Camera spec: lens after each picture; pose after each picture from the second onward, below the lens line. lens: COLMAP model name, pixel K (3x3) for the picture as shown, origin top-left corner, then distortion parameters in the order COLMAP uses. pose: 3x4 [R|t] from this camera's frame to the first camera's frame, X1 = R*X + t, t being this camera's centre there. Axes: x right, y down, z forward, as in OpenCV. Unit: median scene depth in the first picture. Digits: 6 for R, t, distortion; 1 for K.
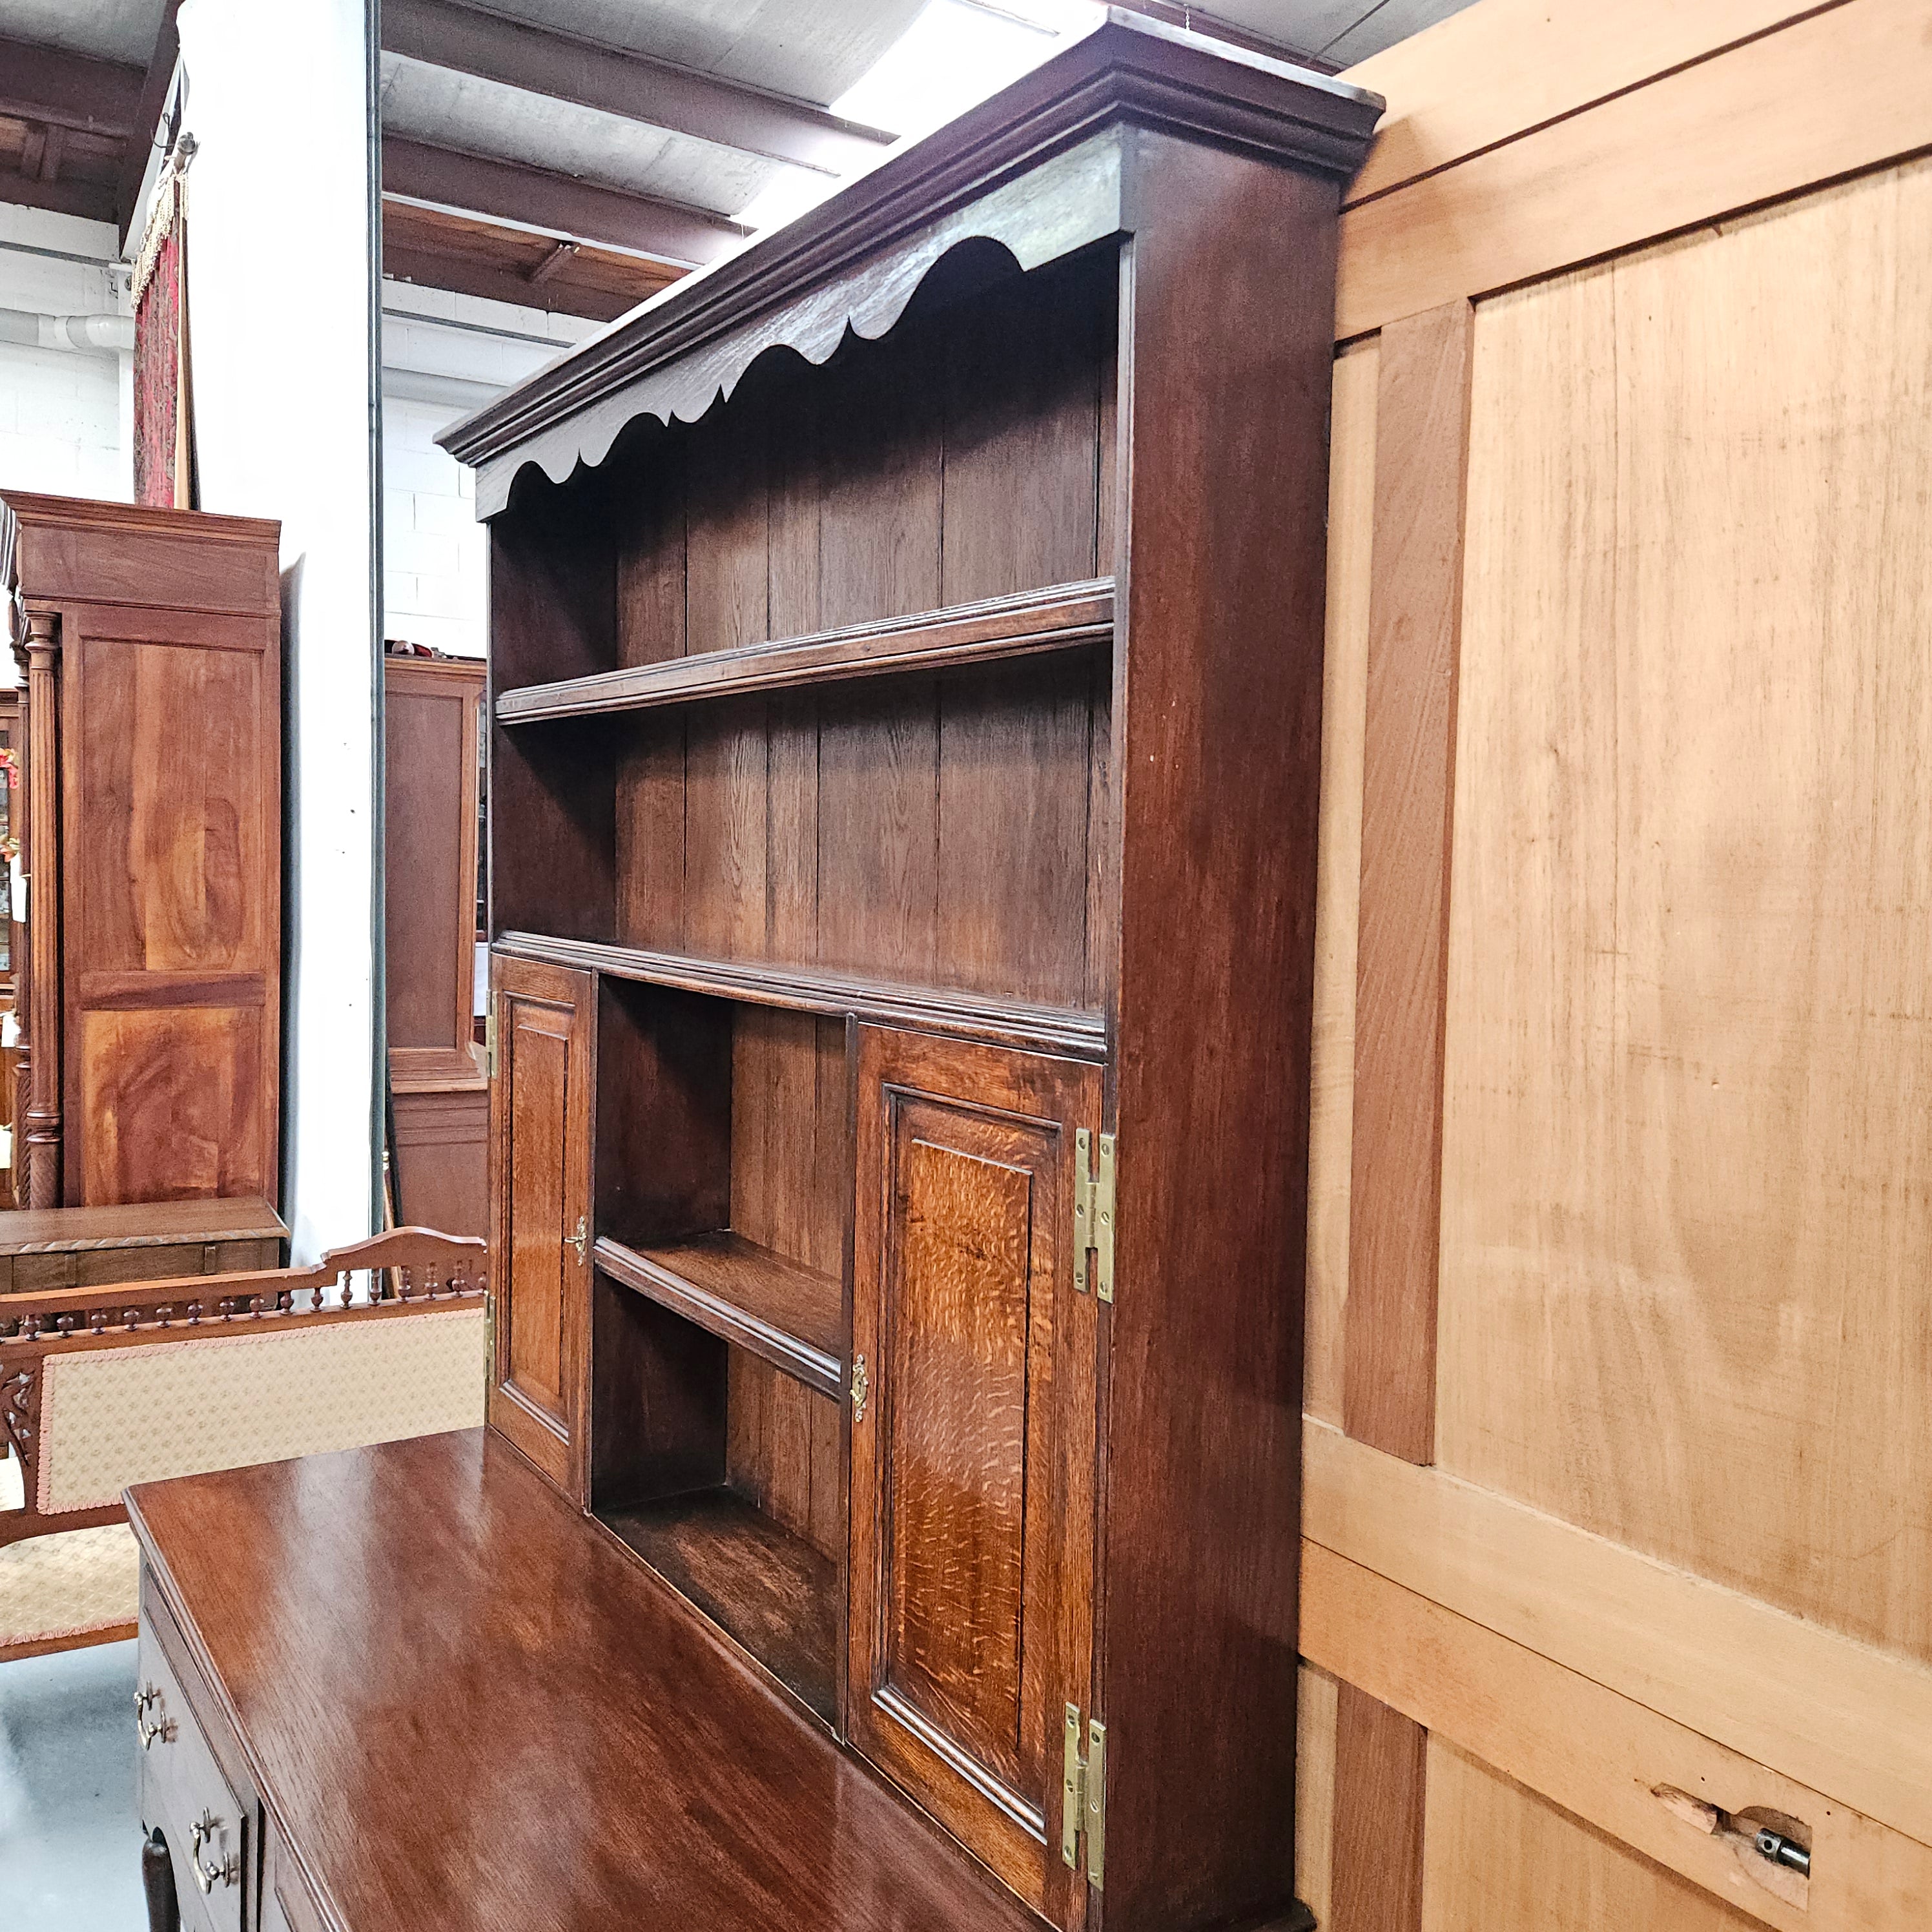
lens RADIAL K [[1723.3, 0, 969.1], [0, 1723.3, 940.1], [0, 0, 1]] dist [0.087827, -0.092055]
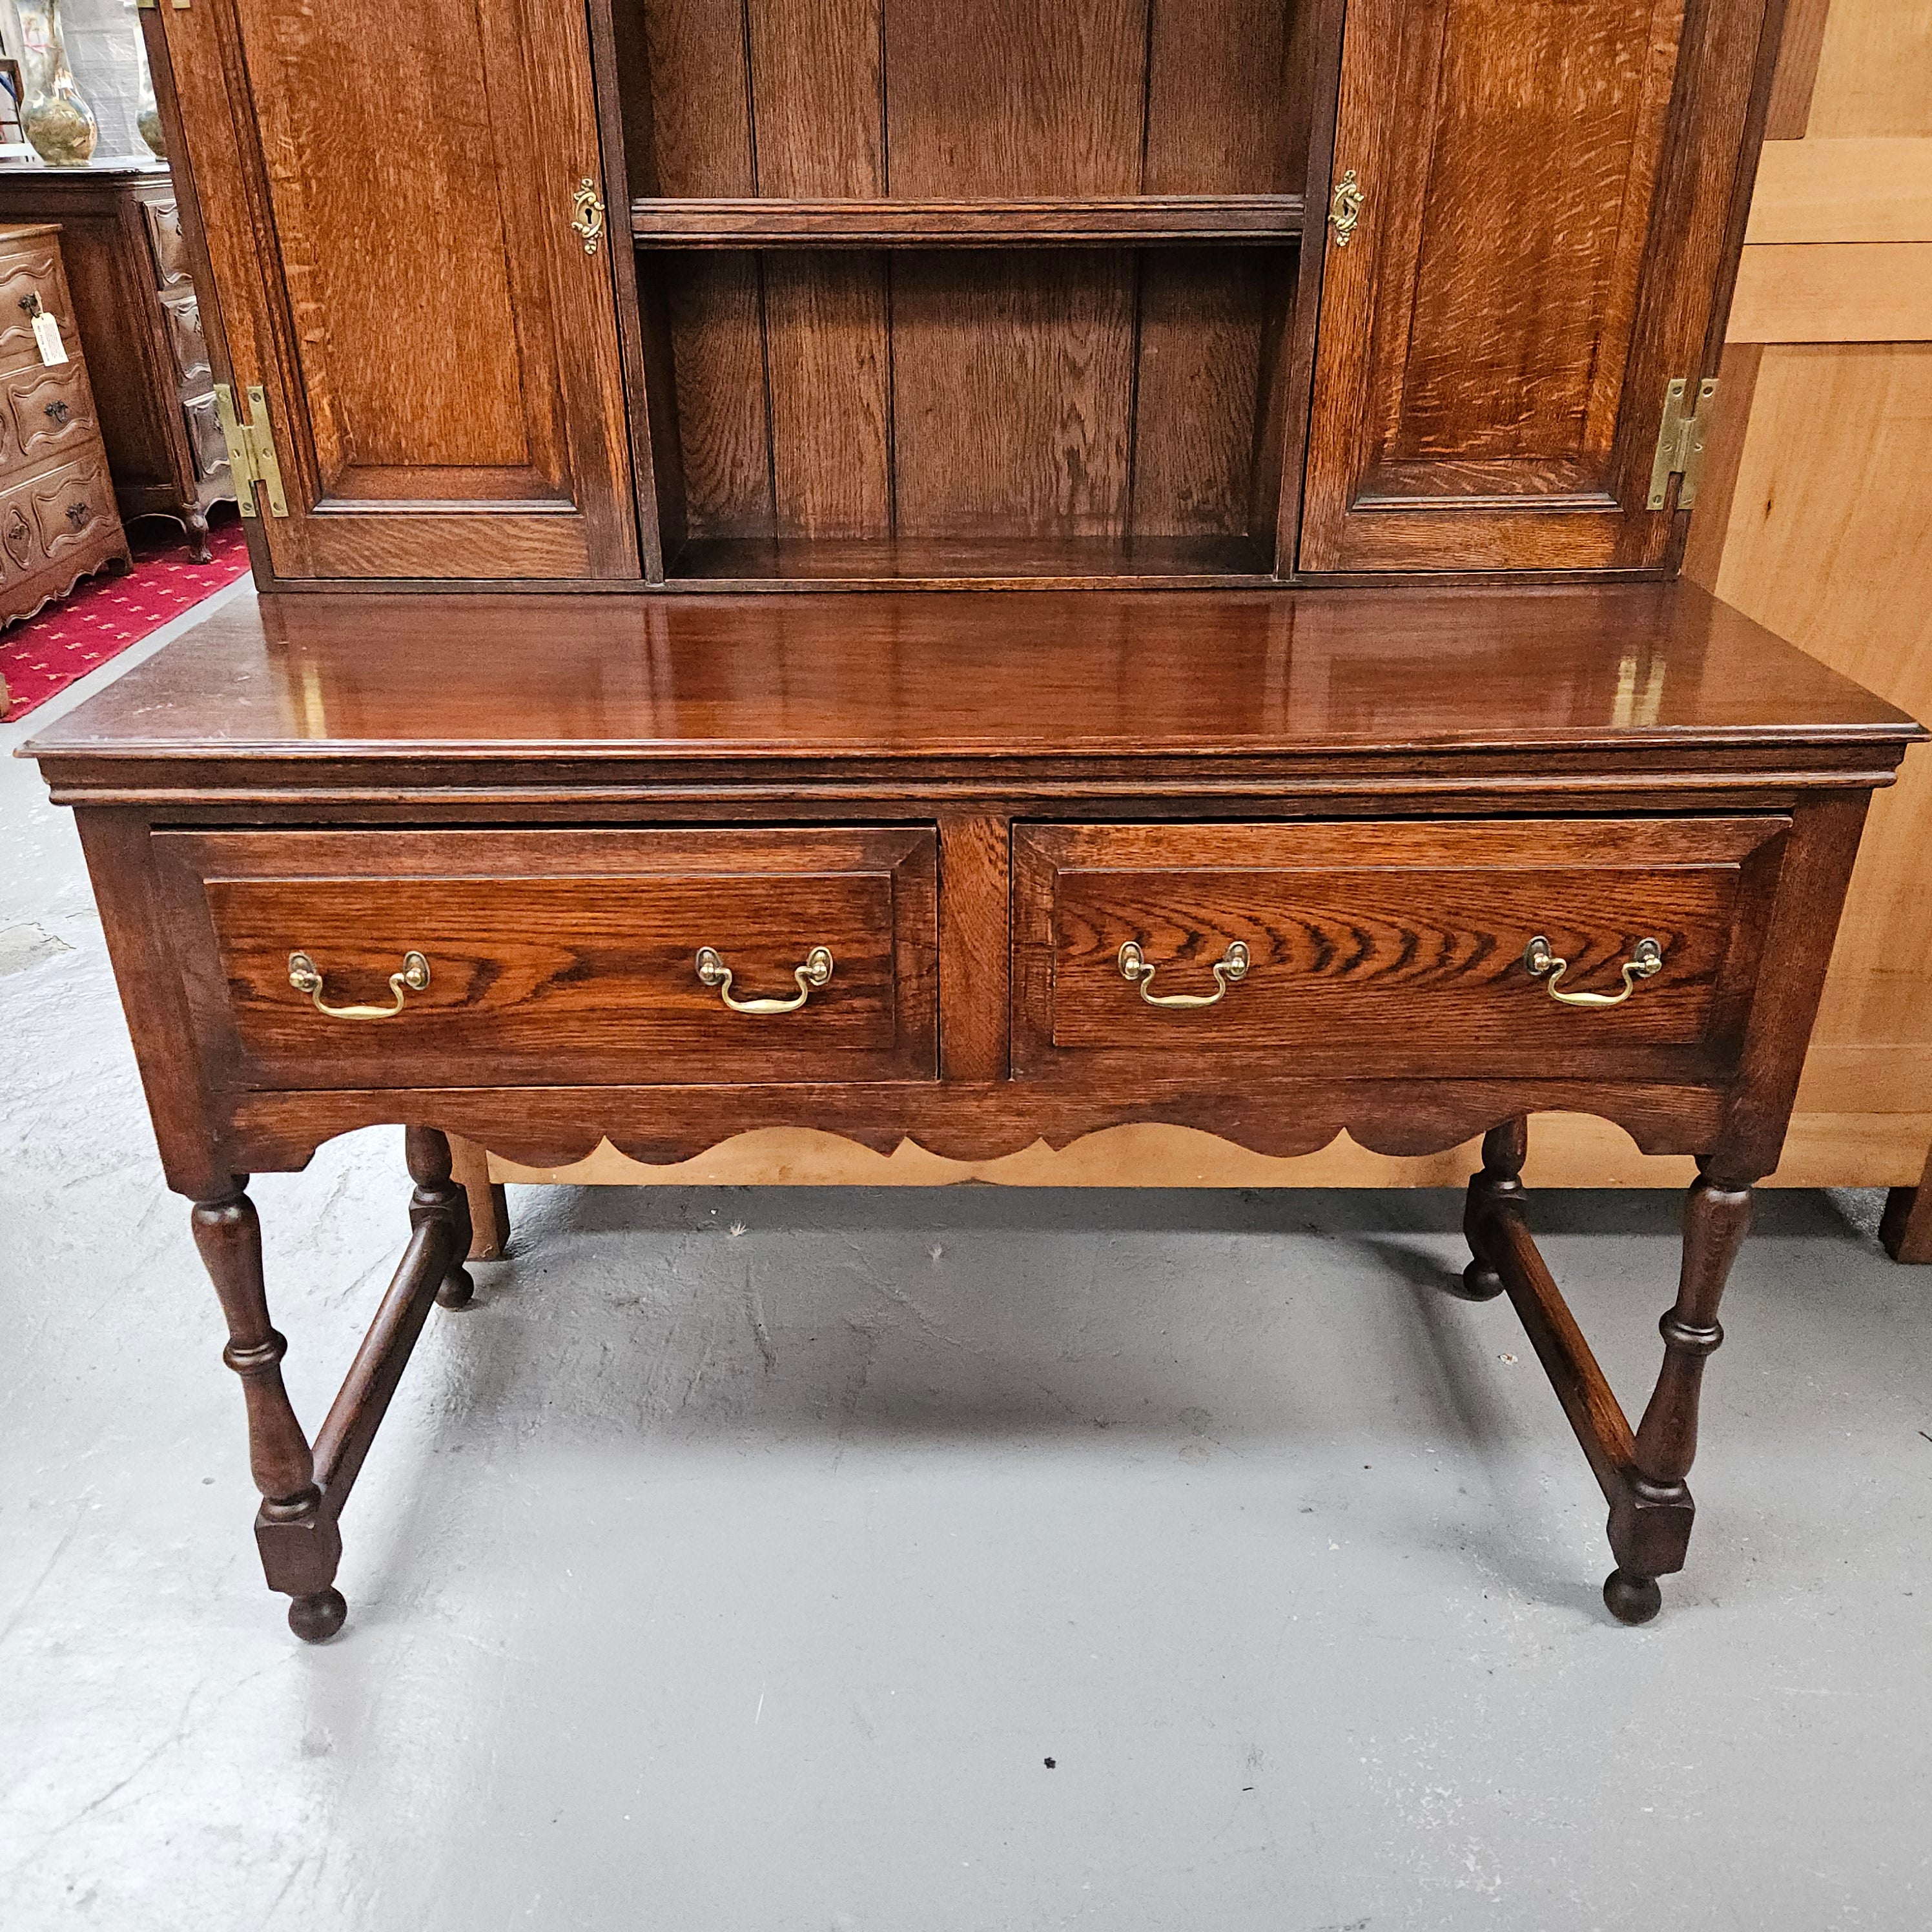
lens RADIAL K [[1723.3, 0, 963.8], [0, 1723.3, 983.5], [0, 0, 1]] dist [0.087827, -0.092055]
pose [[0.549583, -0.400180, 0.733358, -1.206312], [0.060639, 0.894604, 0.442727, 0.217948], [-0.833235, -0.198845, 0.515926, 0.632537]]
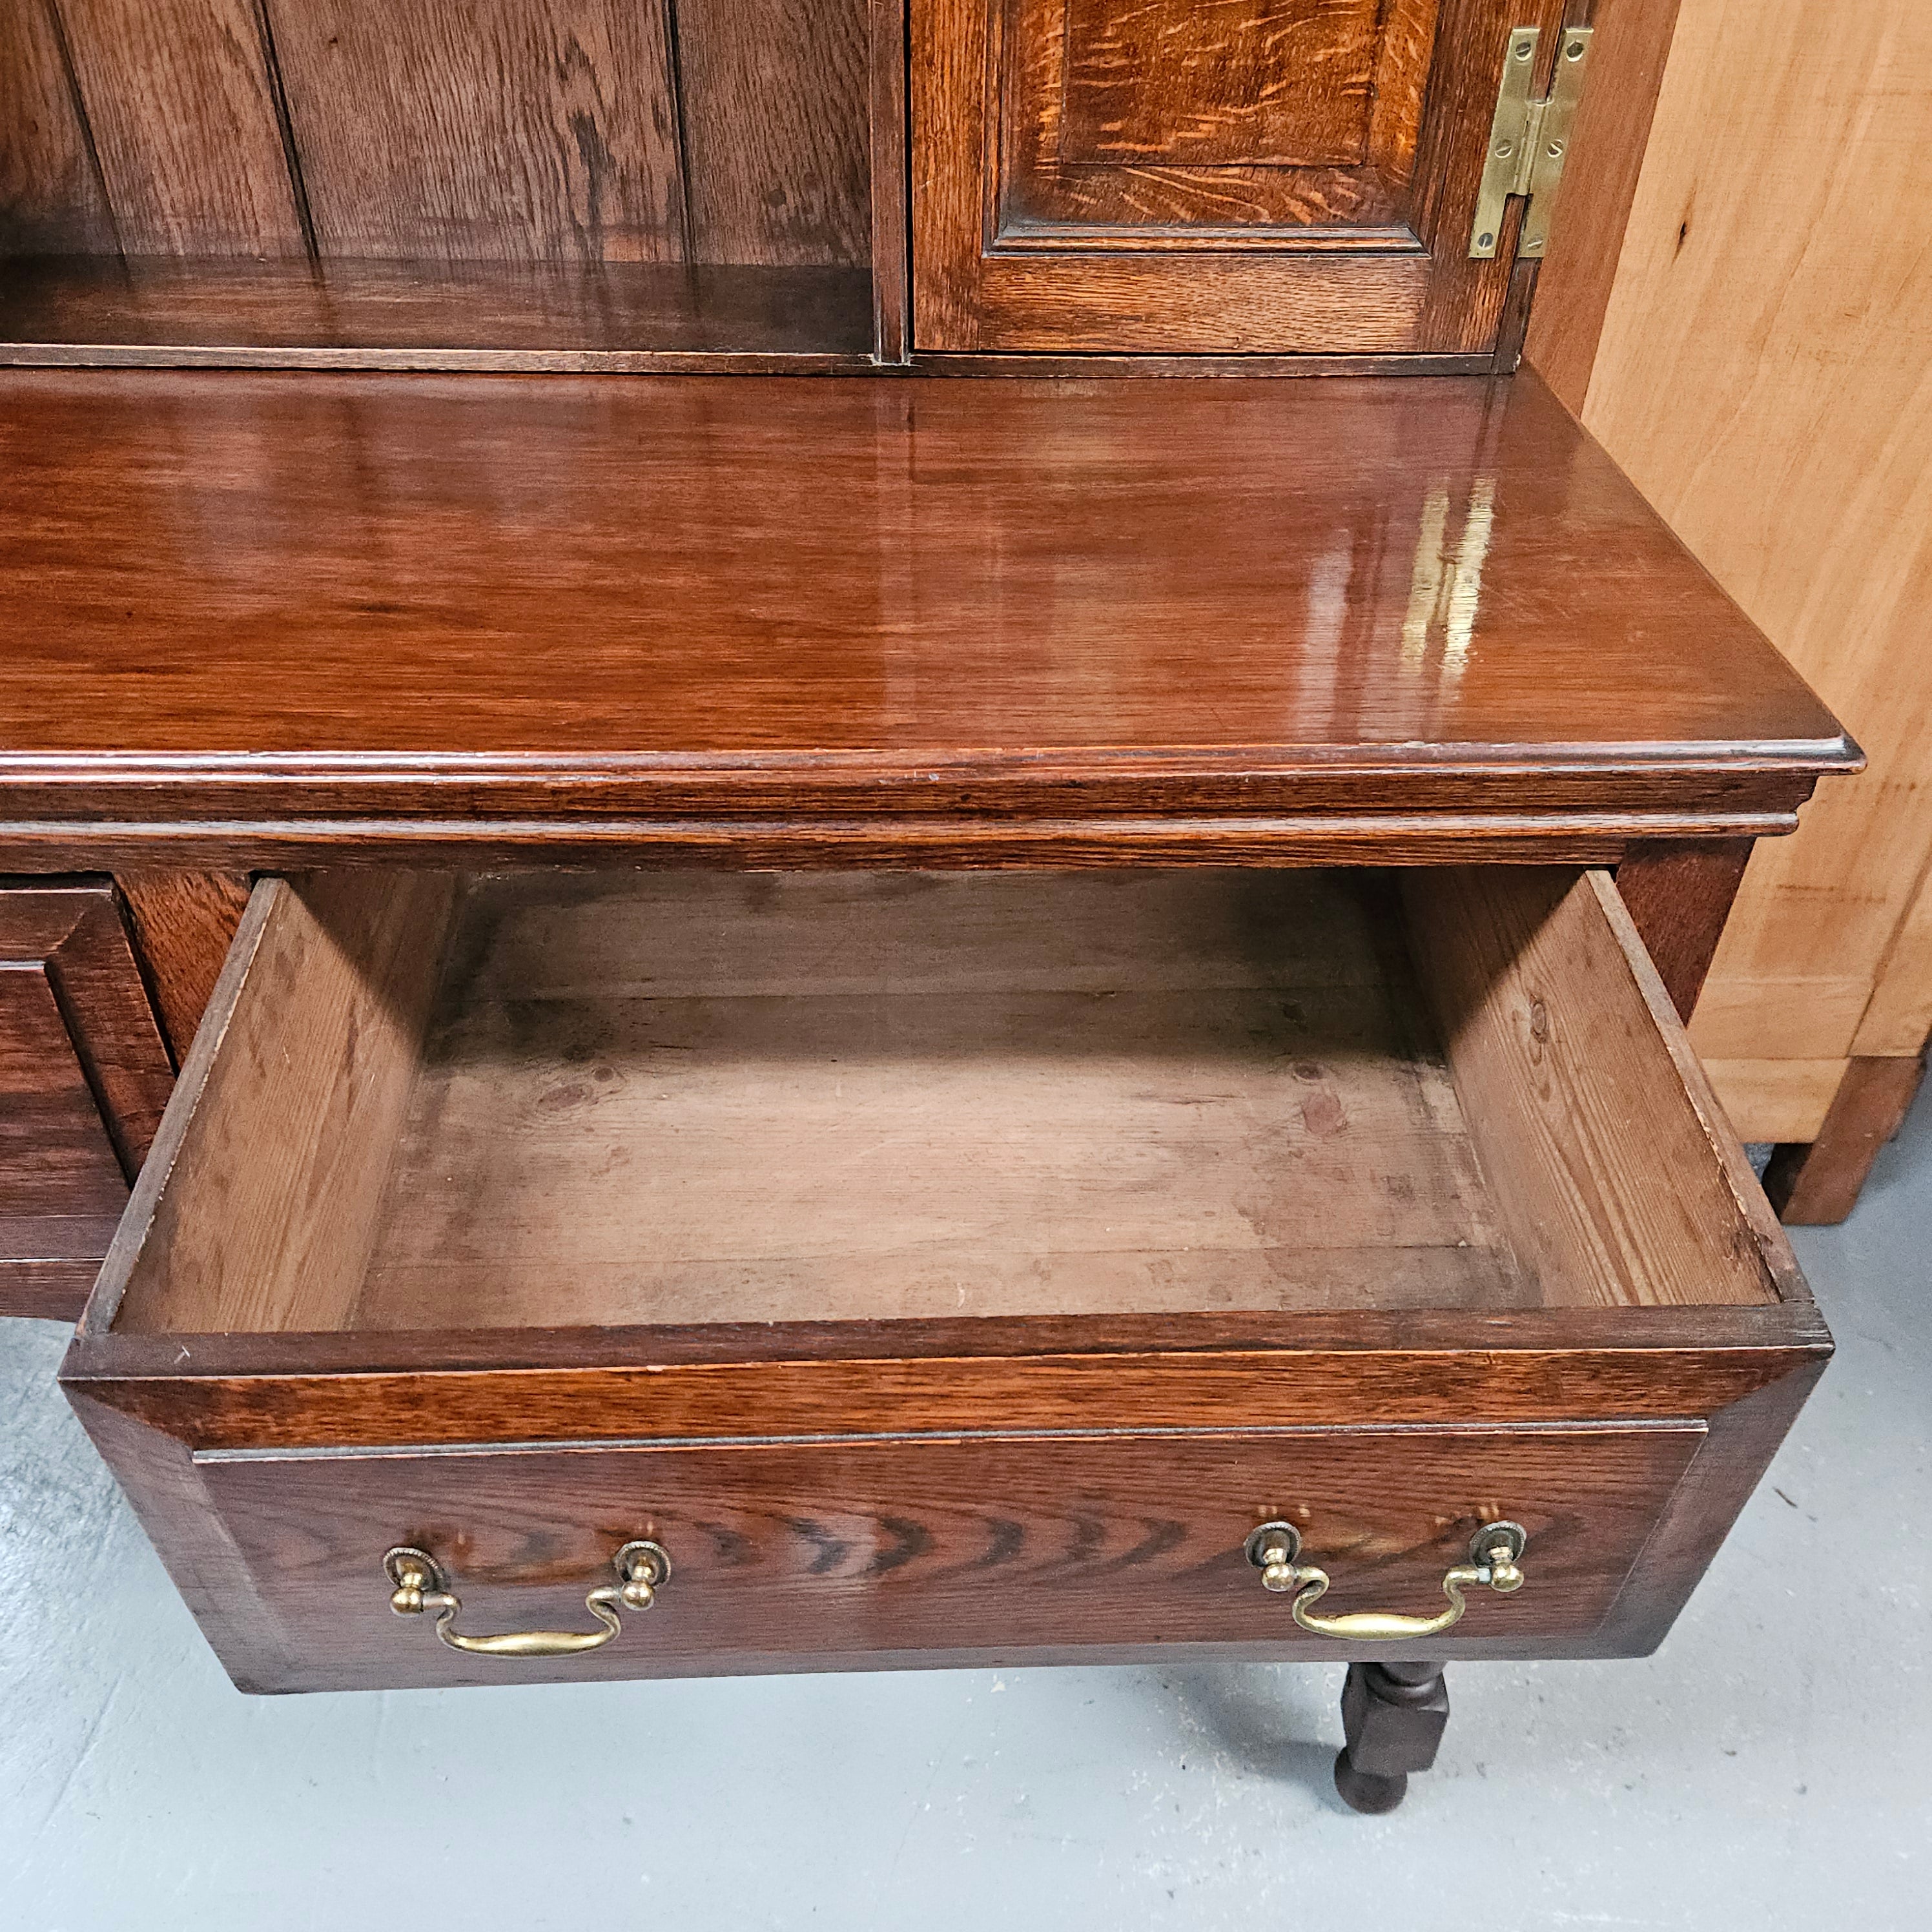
lens RADIAL K [[1723.3, 0, 977.5], [0, 1723.3, 978.5], [0, 0, 1]] dist [0.087827, -0.092055]
pose [[0.528117, -0.536437, 0.658277, -0.700190], [0.039635, 0.789925, 0.611921, 0.267126], [-0.848246, -0.297075, 0.438434, 0.687821]]
